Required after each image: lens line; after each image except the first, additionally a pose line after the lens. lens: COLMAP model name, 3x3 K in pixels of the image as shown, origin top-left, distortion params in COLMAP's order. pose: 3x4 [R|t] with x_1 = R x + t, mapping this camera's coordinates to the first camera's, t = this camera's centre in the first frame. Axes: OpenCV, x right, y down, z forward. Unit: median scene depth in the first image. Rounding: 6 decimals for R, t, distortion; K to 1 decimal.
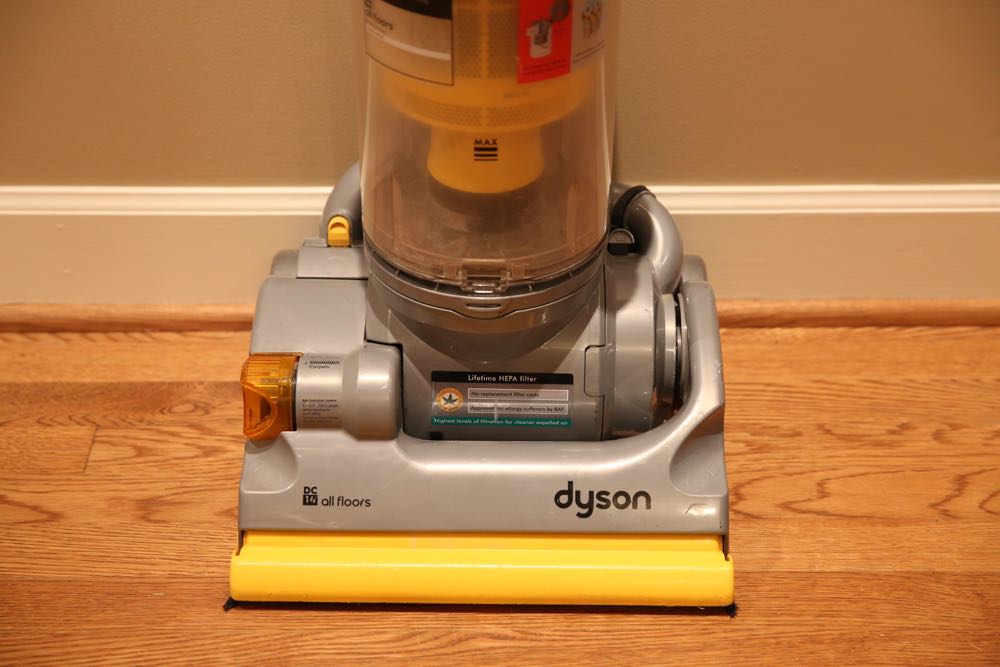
lens RADIAL K [[1668.8, 0, 500.0], [0, 1668.8, 333.5], [0, 0, 1]] dist [0.039637, 0.159379]
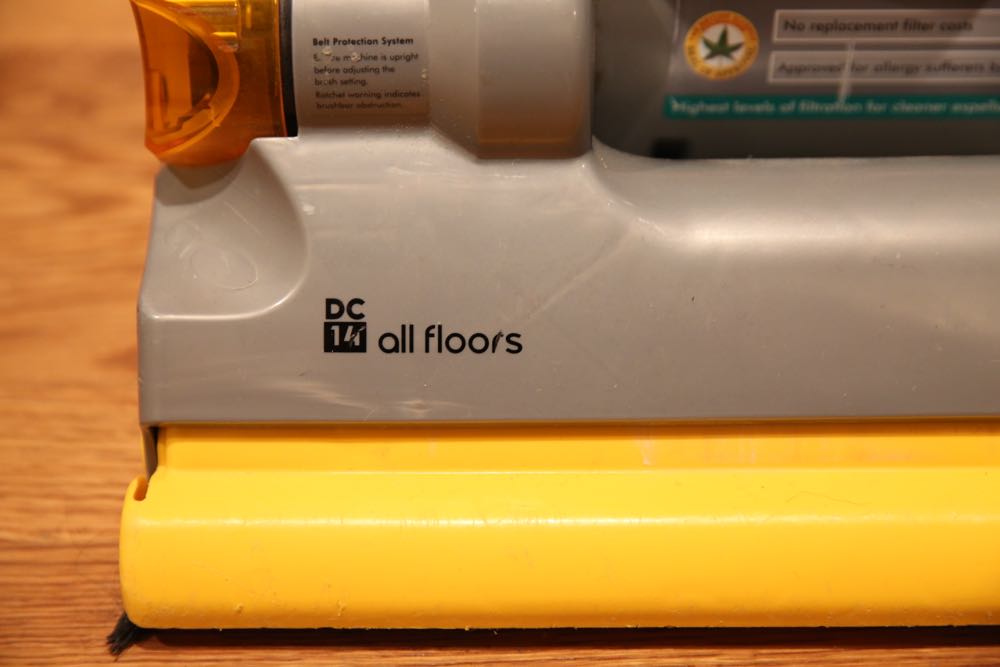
lens RADIAL K [[1668.8, 0, 500.0], [0, 1668.8, 333.5], [0, 0, 1]] dist [0.039637, 0.159379]
pose [[0.999836, -0.017790, -0.003274, -0.080002], [0.018076, 0.989536, 0.143146, 0.050082], [0.000693, -0.143182, 0.989696, 0.655577]]
